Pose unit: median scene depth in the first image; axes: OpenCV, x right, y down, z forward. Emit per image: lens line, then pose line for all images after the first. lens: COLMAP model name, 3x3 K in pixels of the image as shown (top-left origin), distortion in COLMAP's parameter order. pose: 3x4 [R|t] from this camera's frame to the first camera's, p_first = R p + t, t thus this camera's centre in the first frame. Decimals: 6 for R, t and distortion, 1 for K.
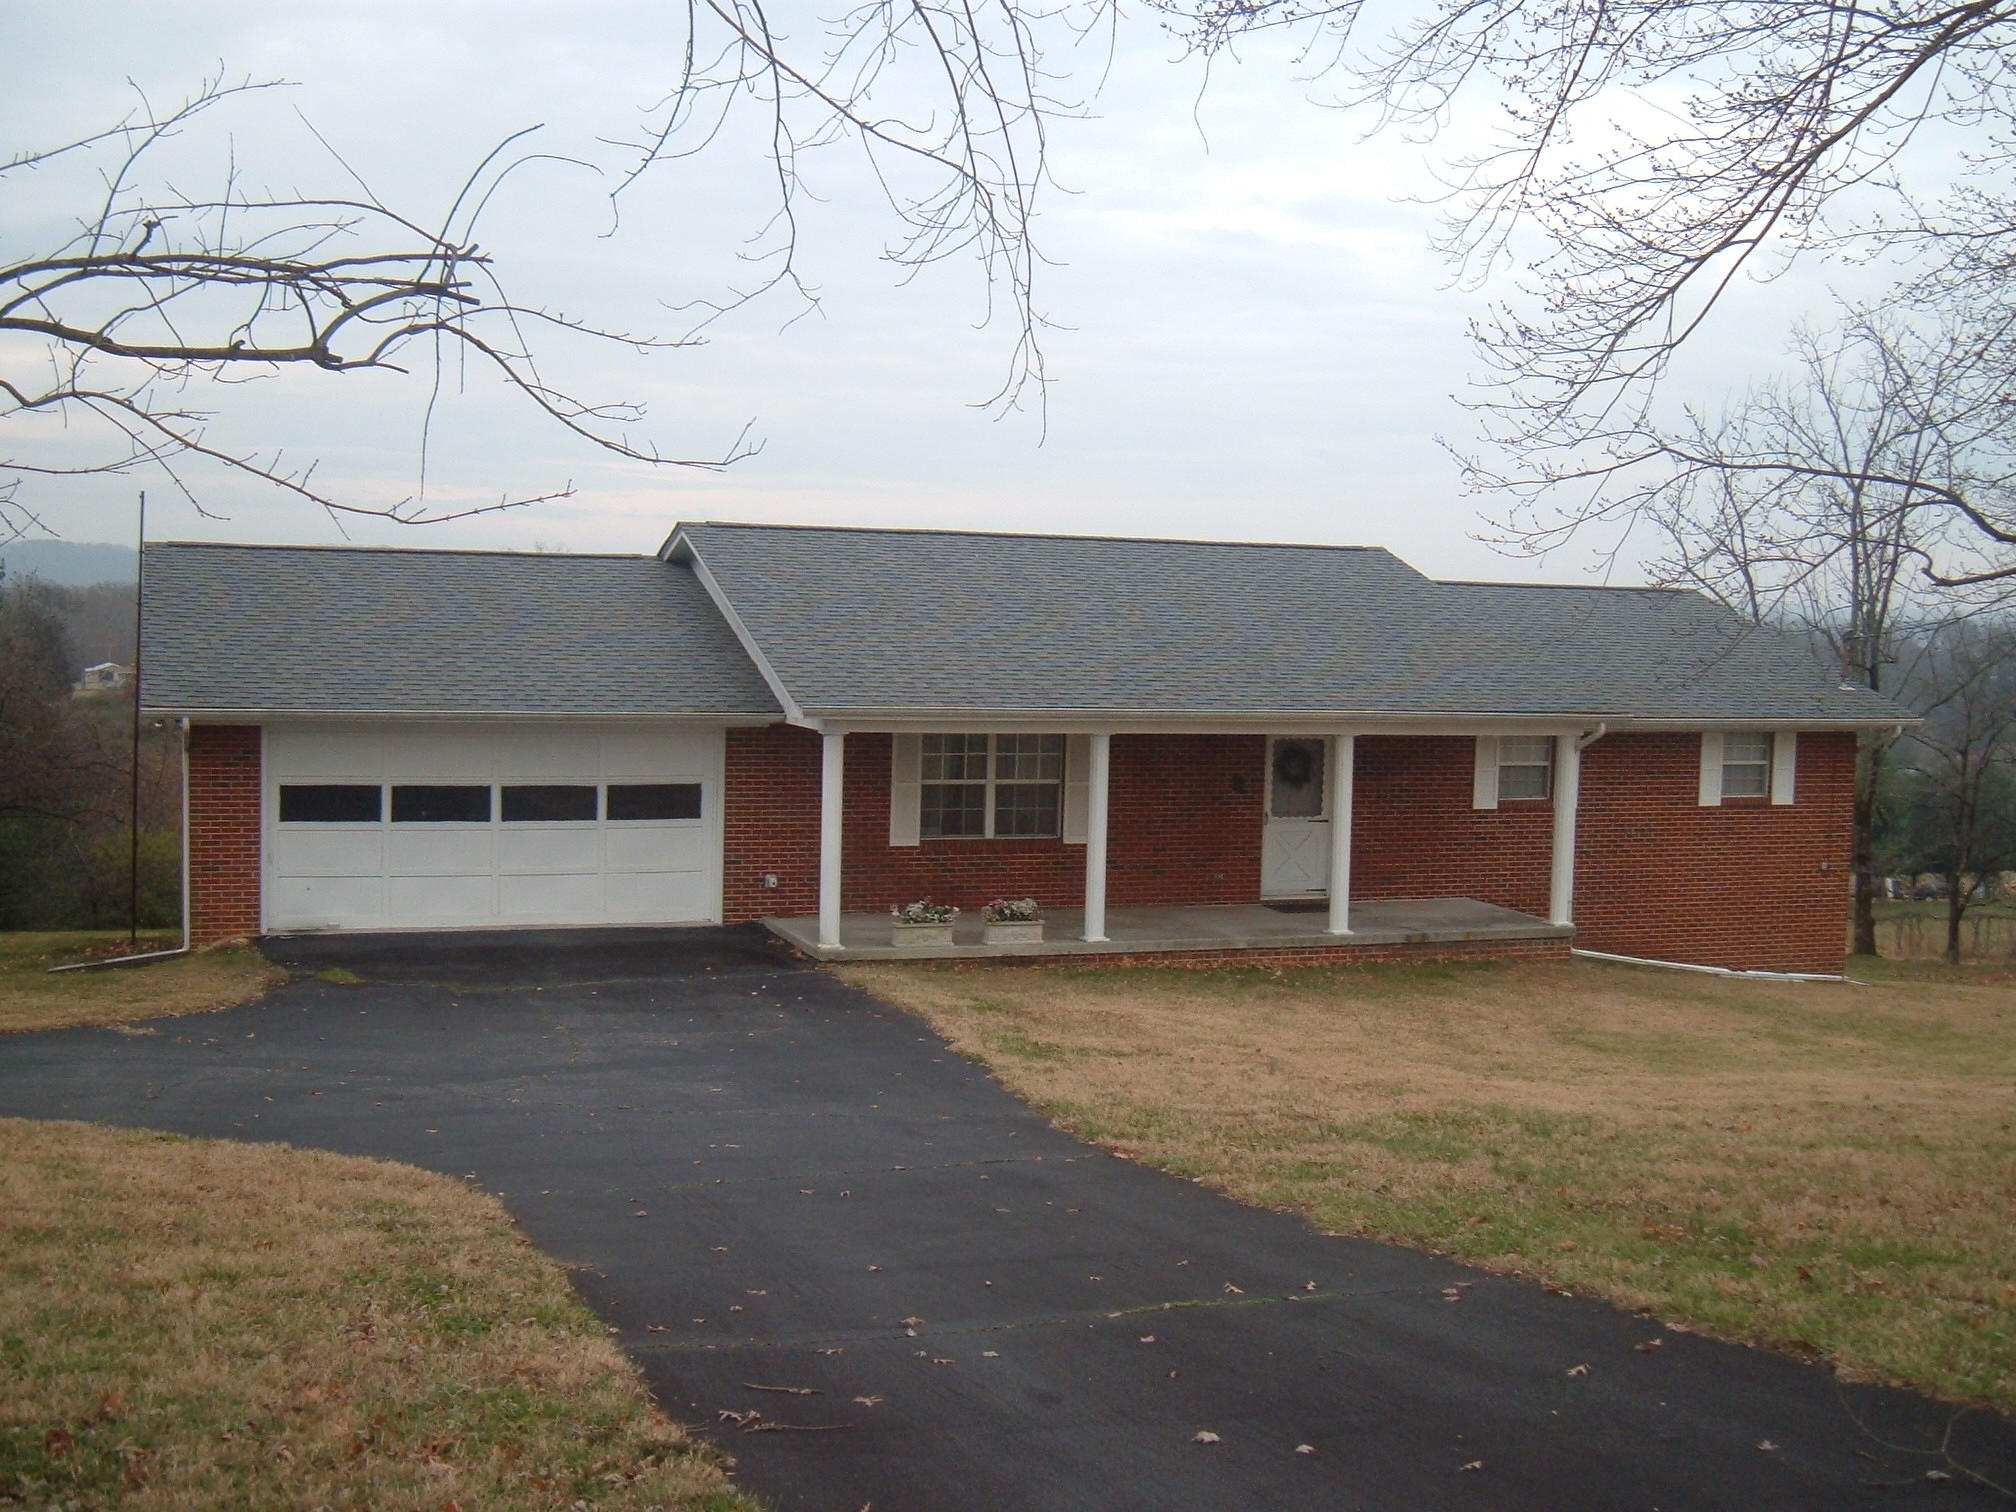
lens RADIAL K [[2254.9, 0, 1008.0], [0, 2254.9, 756.0], [0, 0, 1]] dist [-0.142934, 0.075245]
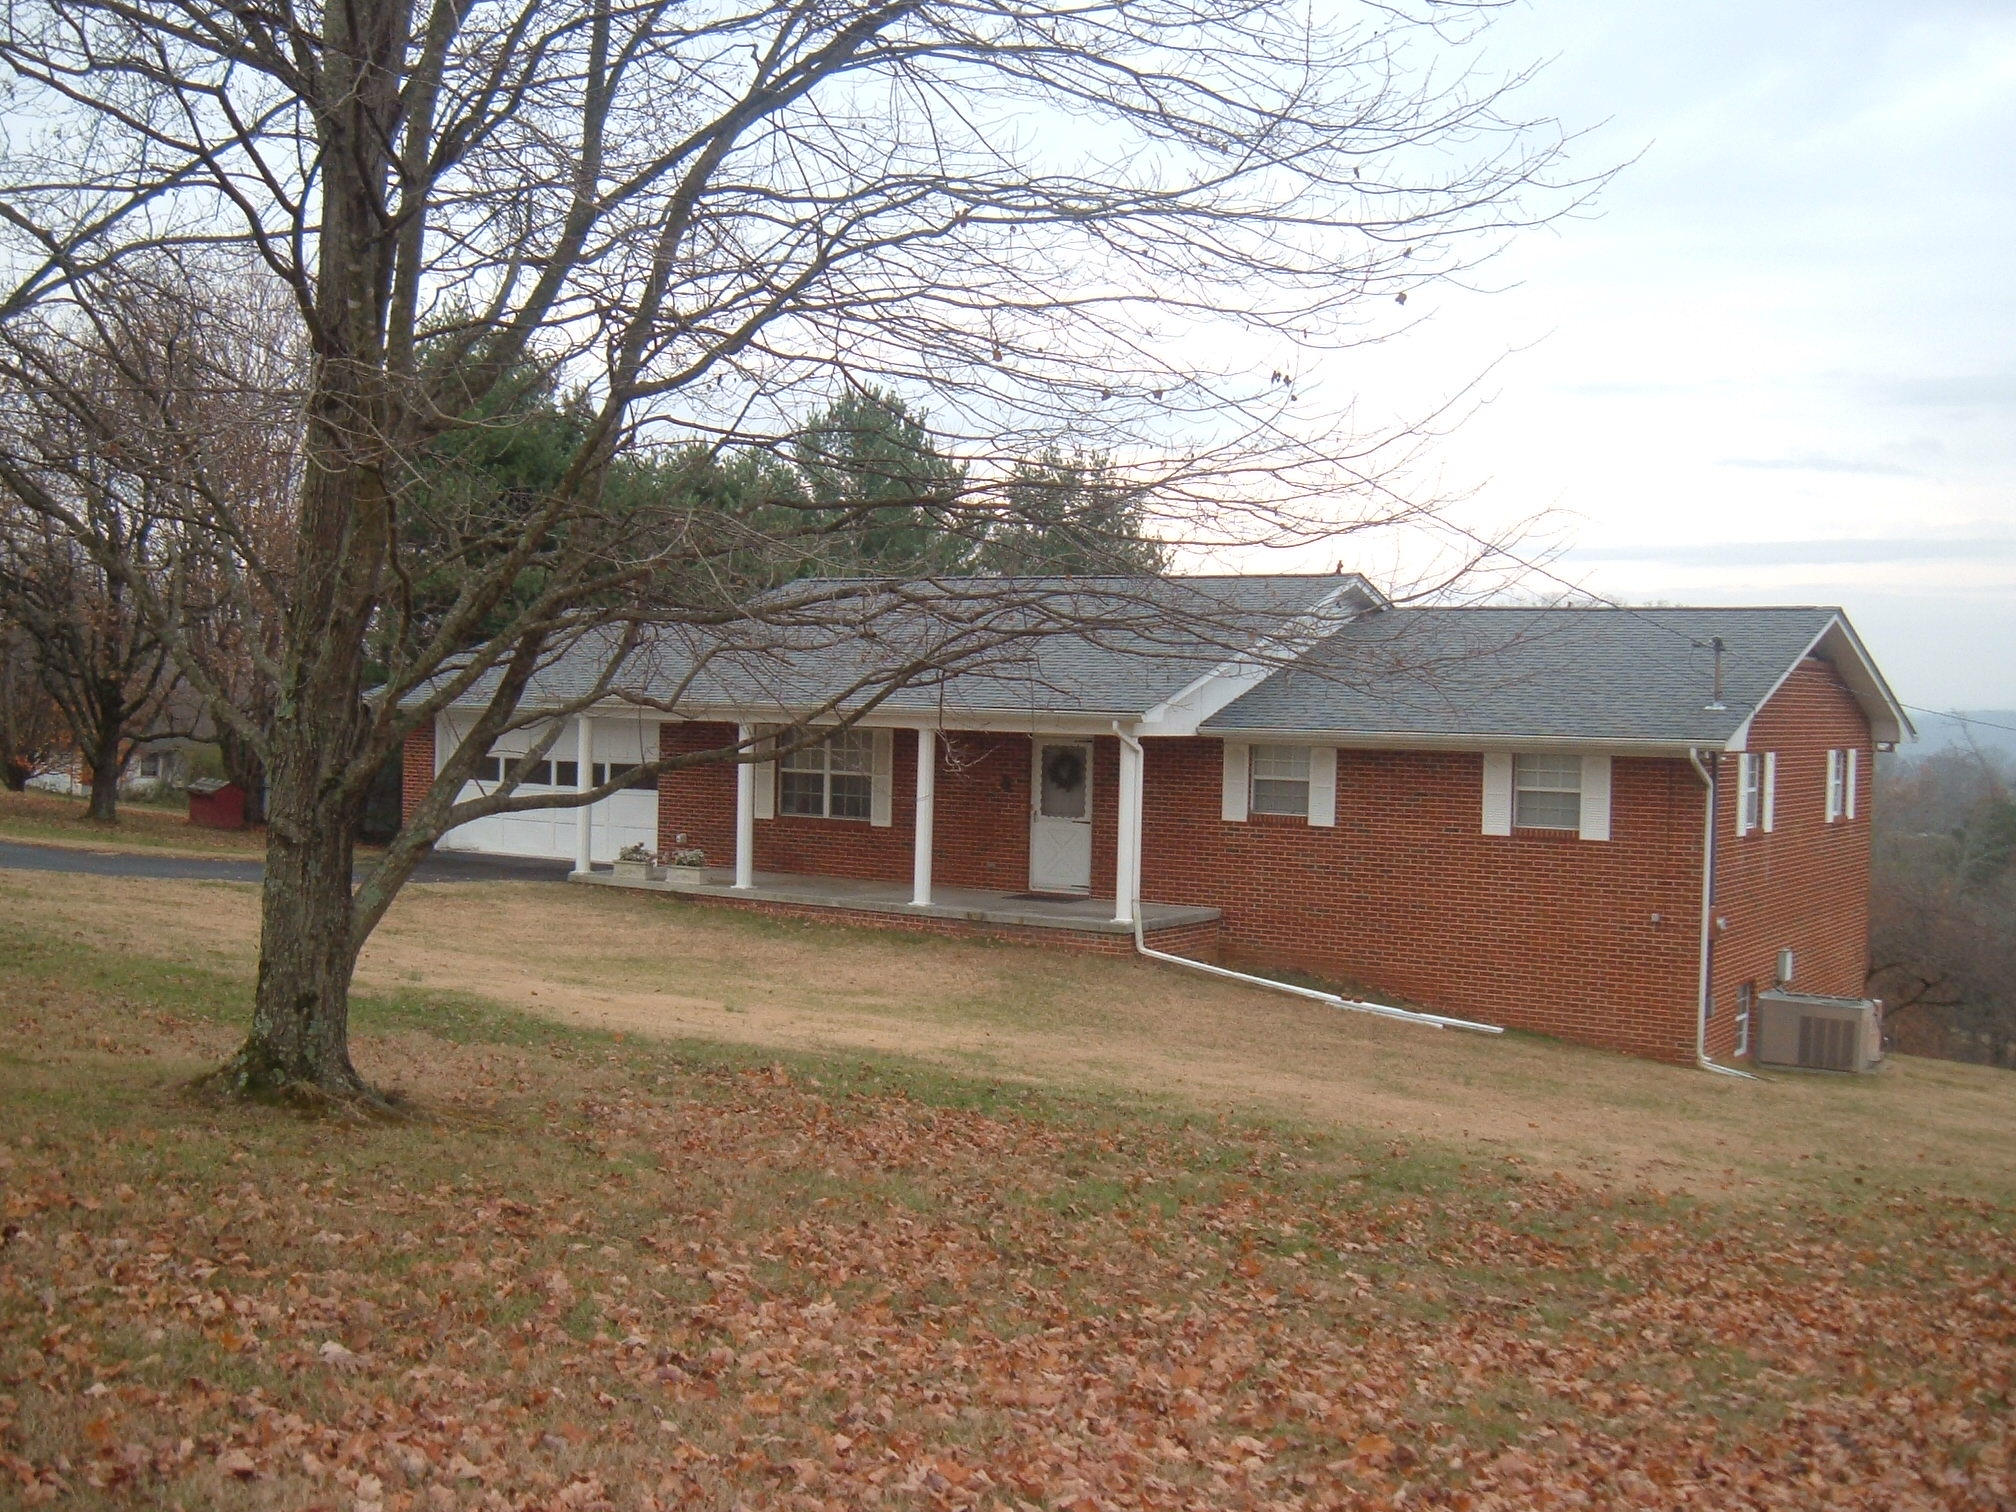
lens RADIAL K [[2254.9, 0, 1008.0], [0, 2254.9, 756.0], [0, 0, 1]] dist [-0.142934, 0.075245]
pose [[0.524774, 0.011705, -0.851161, 1.197750], [-0.047182, 0.998768, -0.015354, 0.017074], [0.849933, 0.048217, 0.524680, 0.427774]]
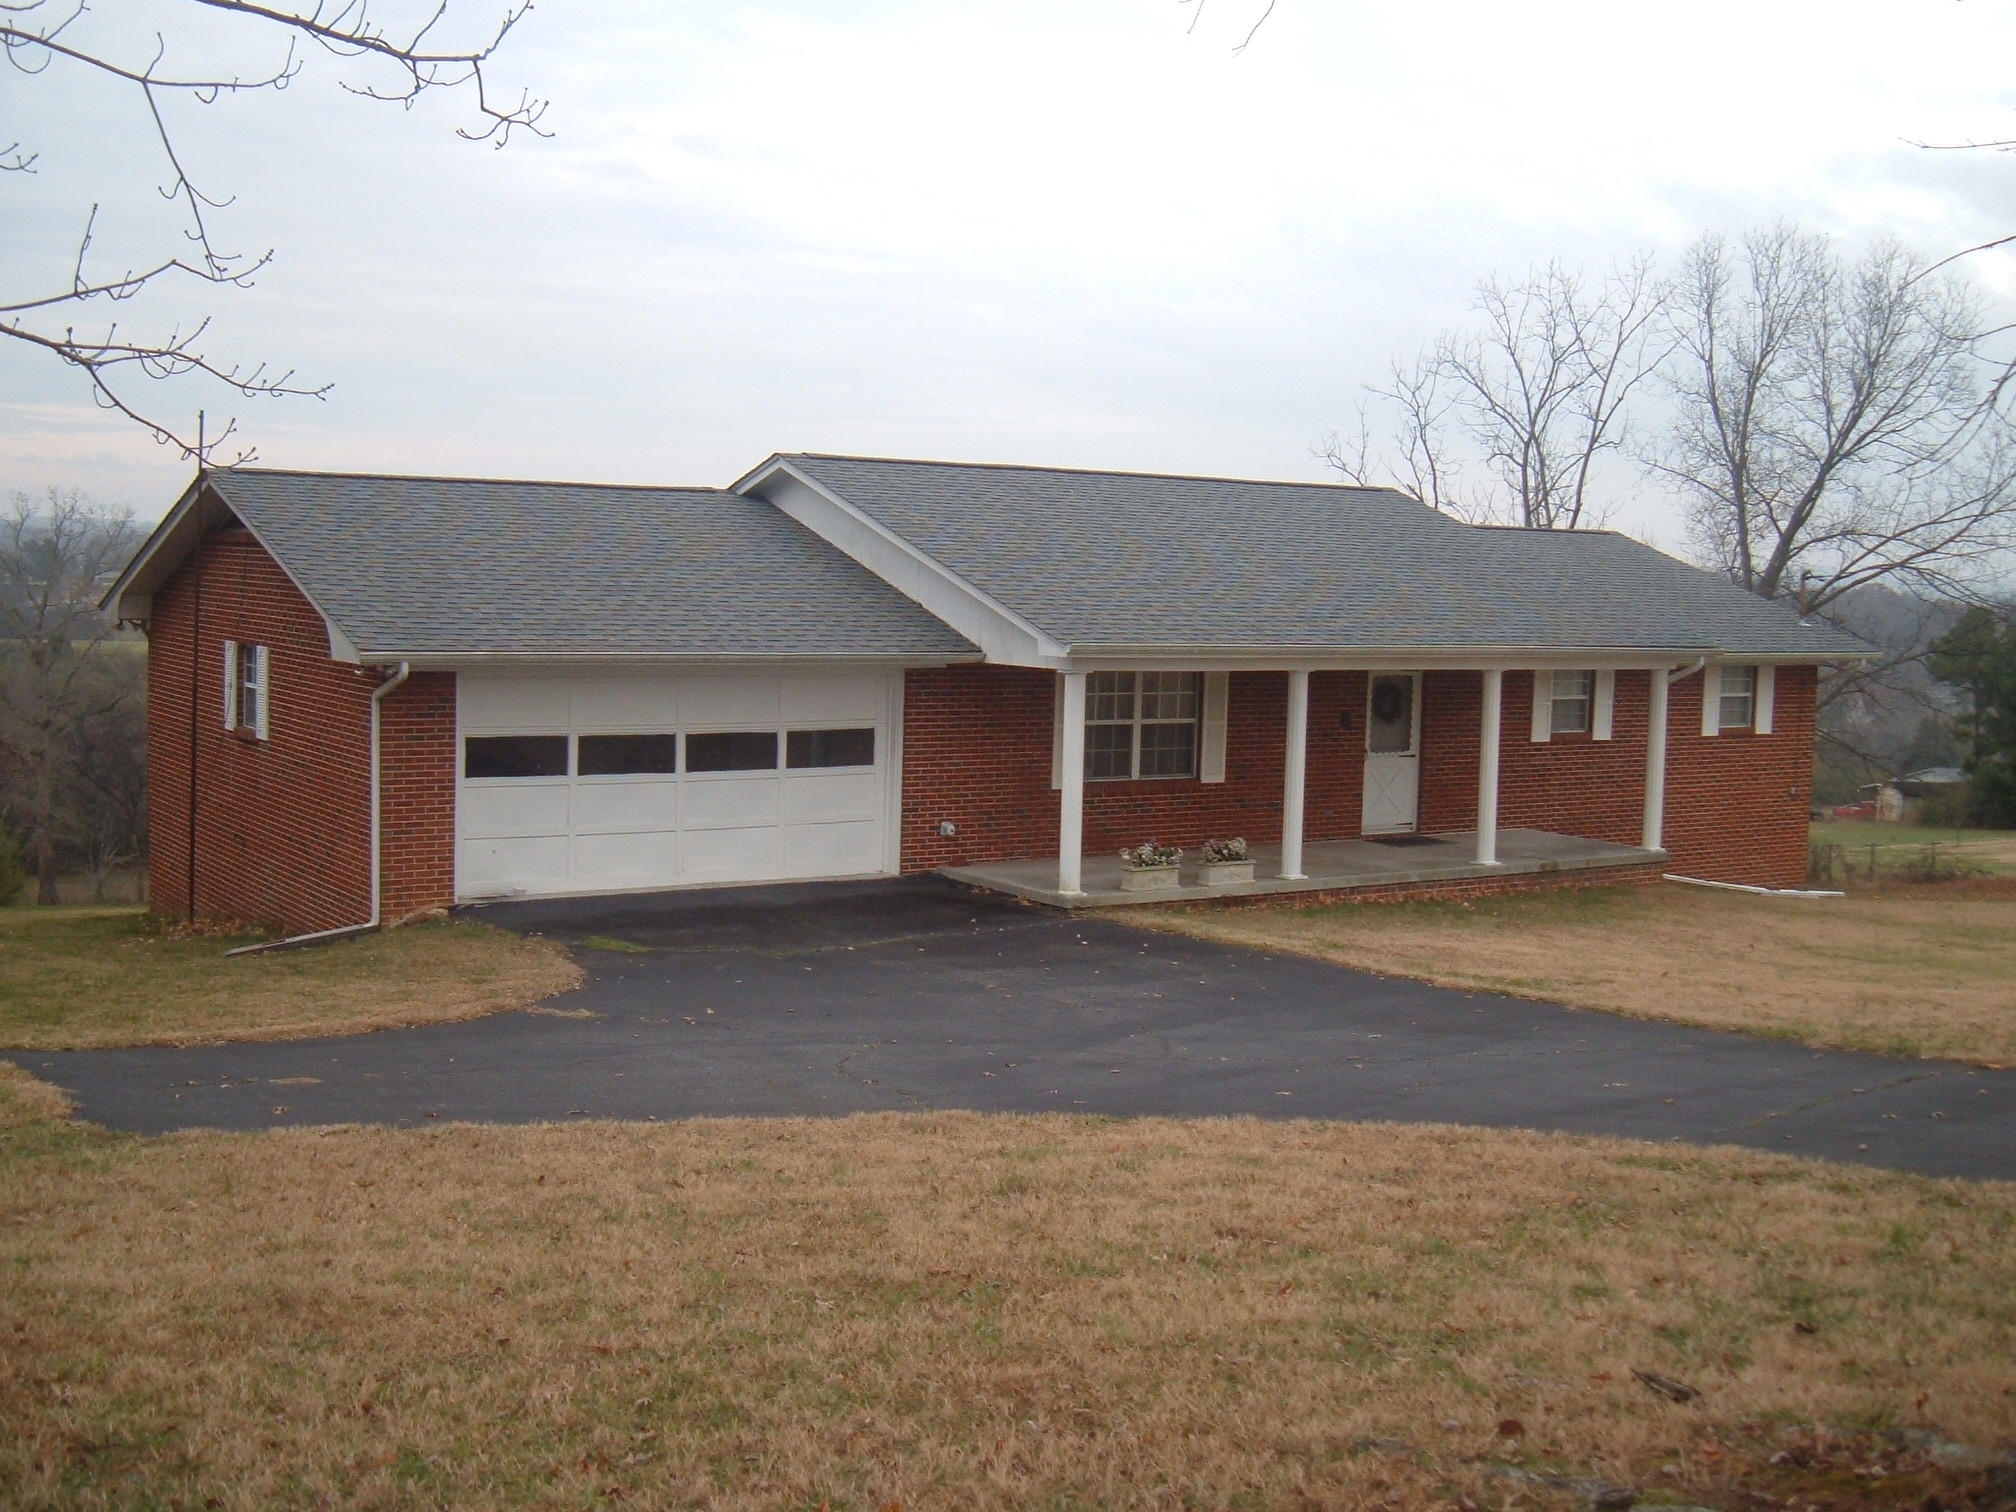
lens RADIAL K [[2291.5, 0, 1008.0], [0, 2291.5, 756.0], [0, 0, 1]] dist [-0.133595, -0.013208]
pose [[0.970291, -0.020114, 0.241103, -0.315683], [0.014873, 0.999612, 0.023539, 0.002123], [-0.241483, -0.019254, 0.970214, 0.049384]]
